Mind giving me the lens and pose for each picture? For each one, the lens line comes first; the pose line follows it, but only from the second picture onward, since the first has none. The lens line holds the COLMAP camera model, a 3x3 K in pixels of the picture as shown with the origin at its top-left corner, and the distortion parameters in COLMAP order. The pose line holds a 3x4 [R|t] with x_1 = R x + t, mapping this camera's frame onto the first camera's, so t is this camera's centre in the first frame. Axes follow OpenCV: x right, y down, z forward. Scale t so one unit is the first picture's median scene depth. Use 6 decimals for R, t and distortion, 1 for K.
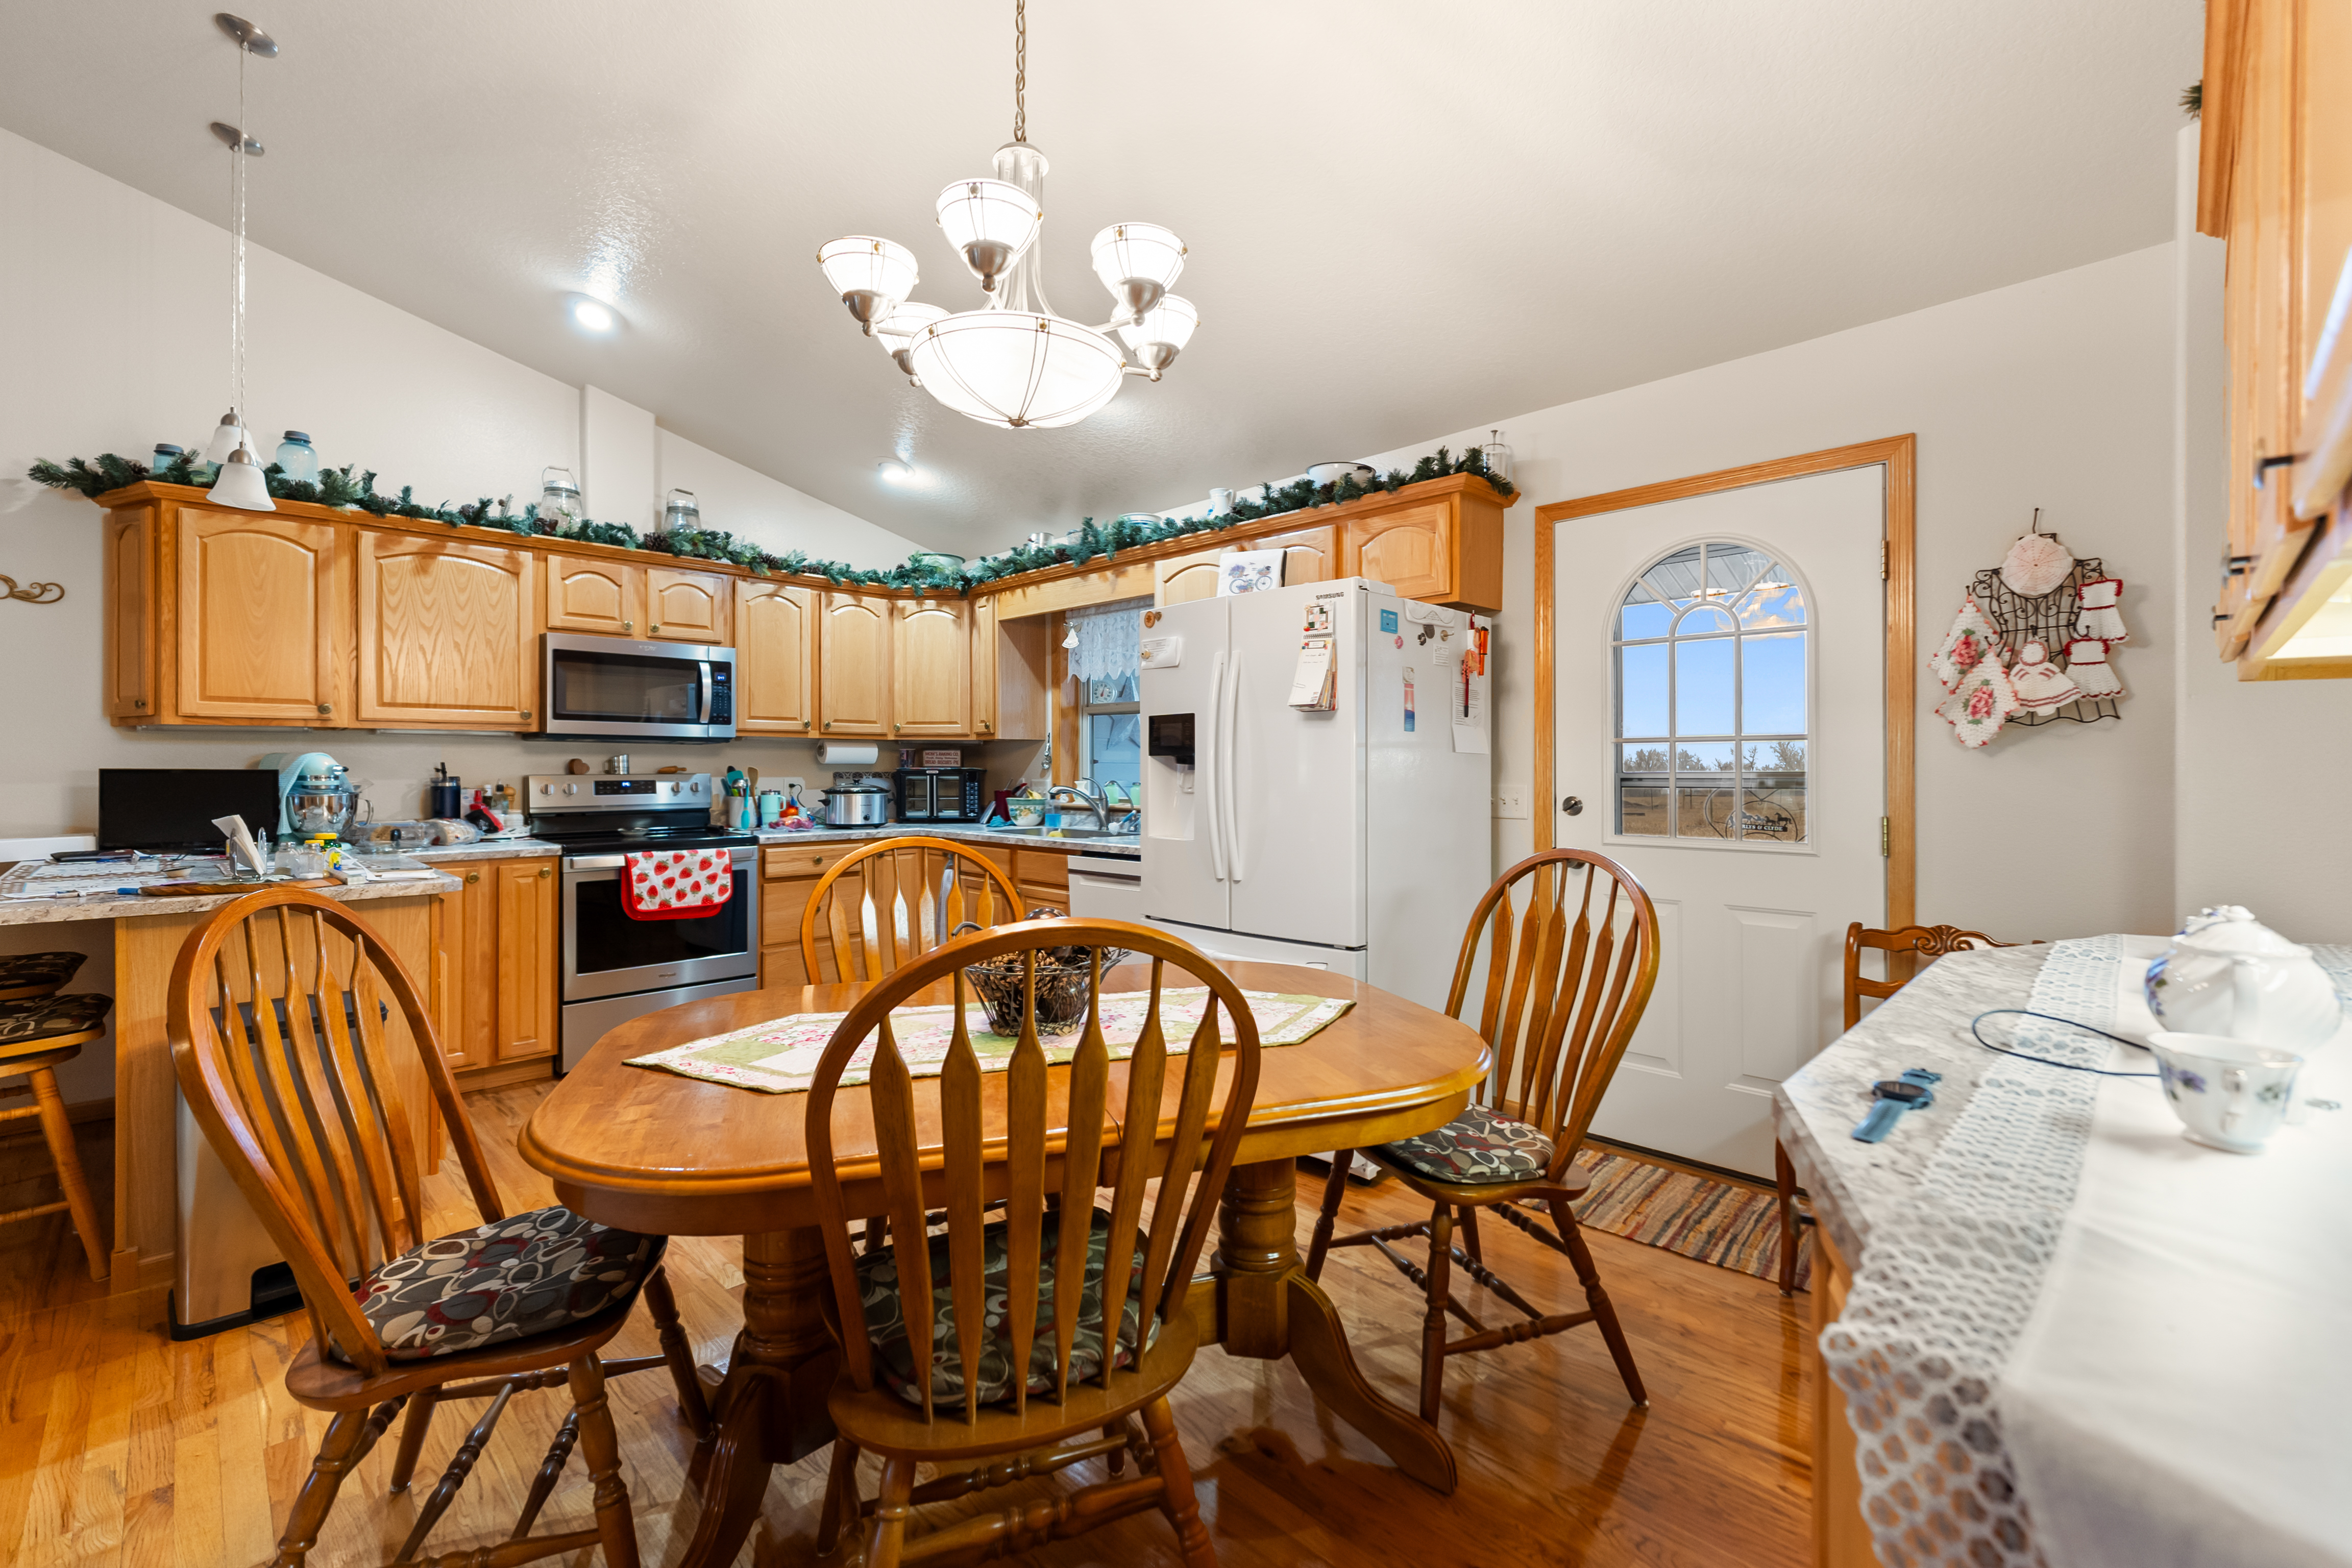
lens RADIAL K [[997.7, 0, 1174.4], [0, 997.7, 768.6], [0, 0, 1]] dist [0.004012, 0.000339]
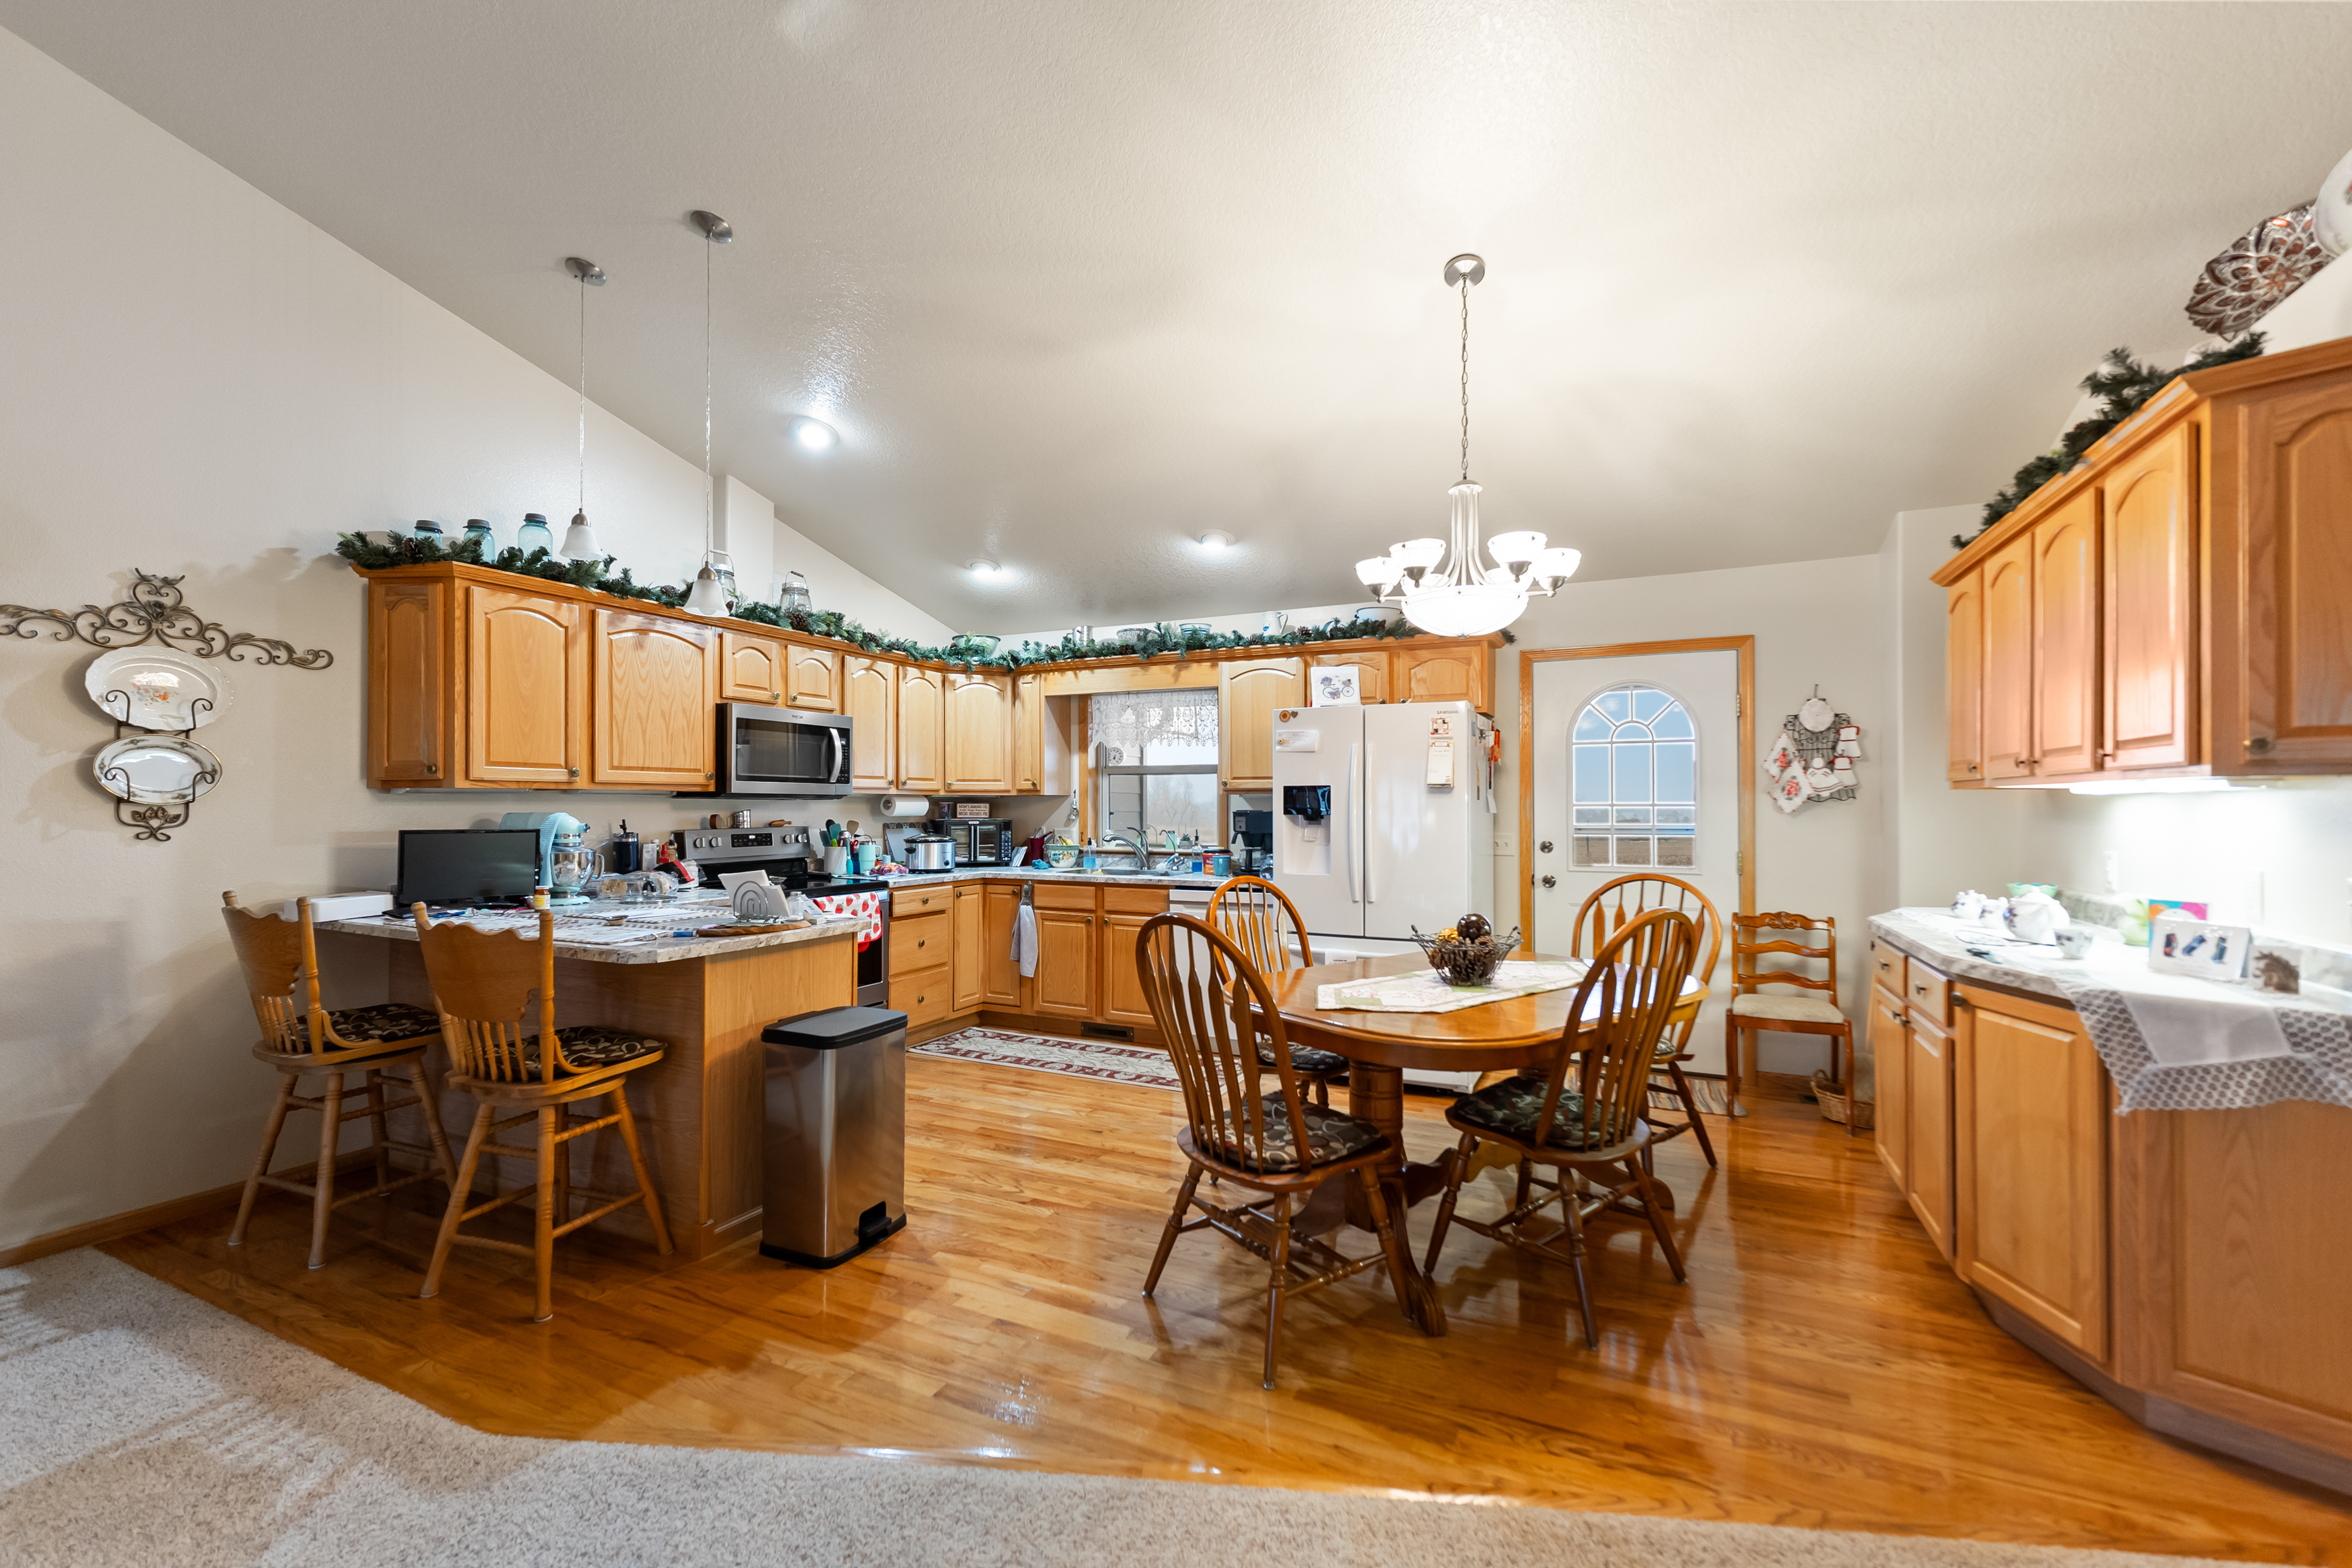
lens RADIAL K [[982.7, 0, 1168.6], [0, 982.7, 800.5], [0, 0, 1]] dist [0.003630, -0.000011]
pose [[0.945519, 0.002136, 0.325559, -0.524570], [-0.000410, 0.999985, -0.005372, -0.021177], [-0.325566, 0.004946, 0.945507, -0.199849]]
